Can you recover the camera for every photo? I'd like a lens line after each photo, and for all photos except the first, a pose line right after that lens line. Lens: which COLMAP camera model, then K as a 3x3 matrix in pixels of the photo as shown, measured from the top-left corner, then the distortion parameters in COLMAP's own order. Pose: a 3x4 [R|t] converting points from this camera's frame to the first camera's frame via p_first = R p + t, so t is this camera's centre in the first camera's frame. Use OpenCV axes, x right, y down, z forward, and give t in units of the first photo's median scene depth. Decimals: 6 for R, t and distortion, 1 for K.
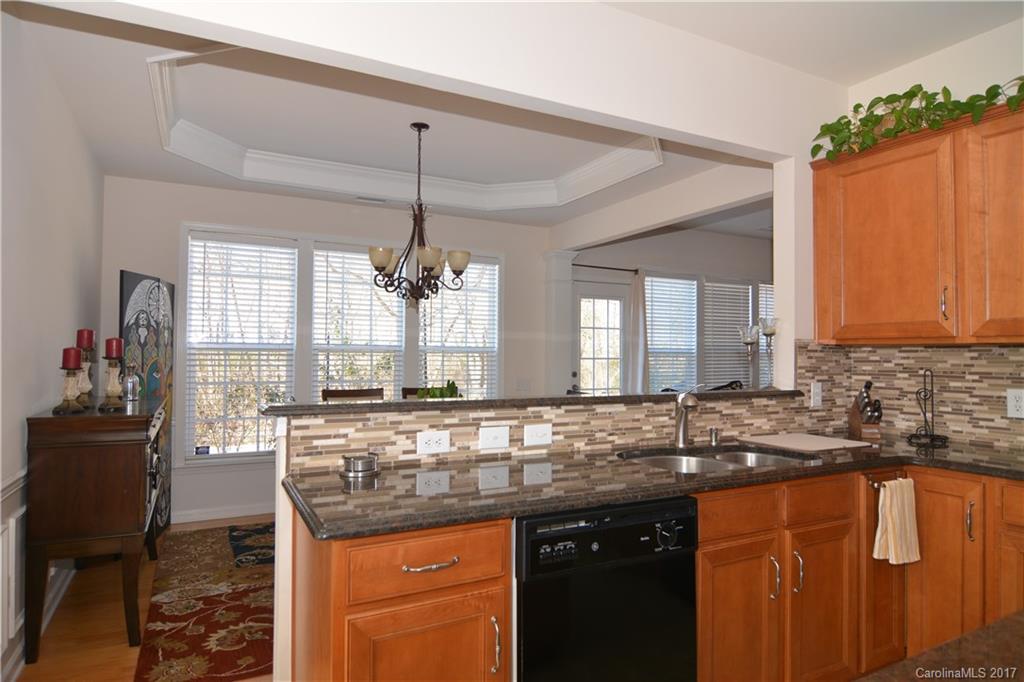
lens RADIAL K [[597.2, 0, 512.0], [0, 597.2, 341.0], [0, 0, 1]] dist [0.000655, -0.015434]
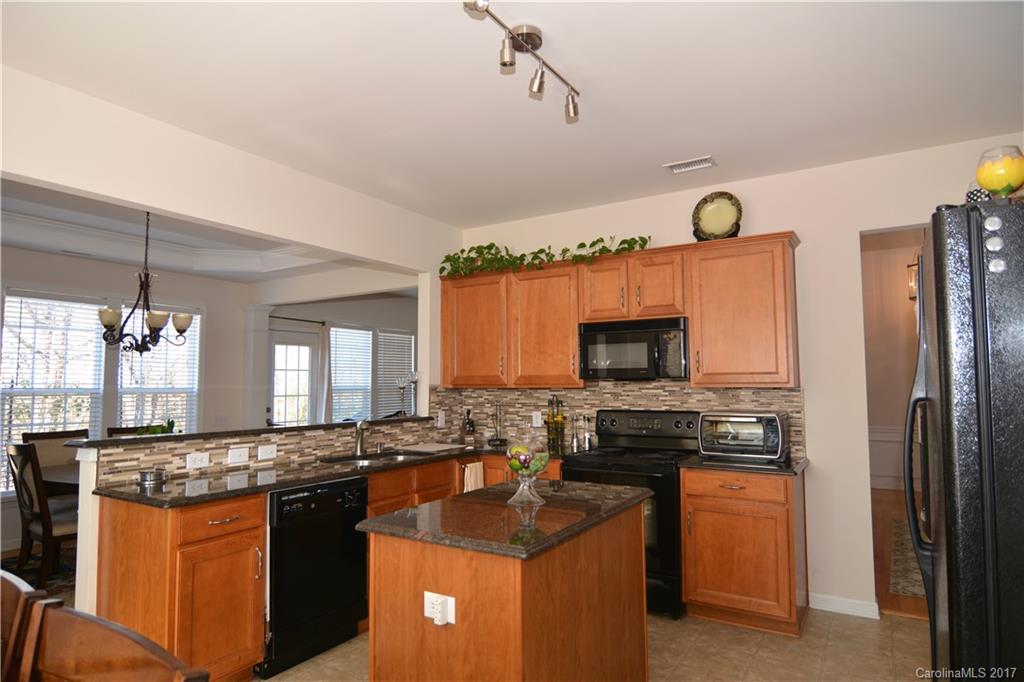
lens RADIAL K [[597.2, 0, 512.0], [0, 597.2, 341.0], [0, 0, 1]] dist [0.000655, -0.015434]
pose [[0.864240, 0.023892, 0.502513, -0.172540], [0.000789, 0.998806, -0.048845, -0.049063], [-0.503080, 0.042611, 0.863189, -0.596926]]
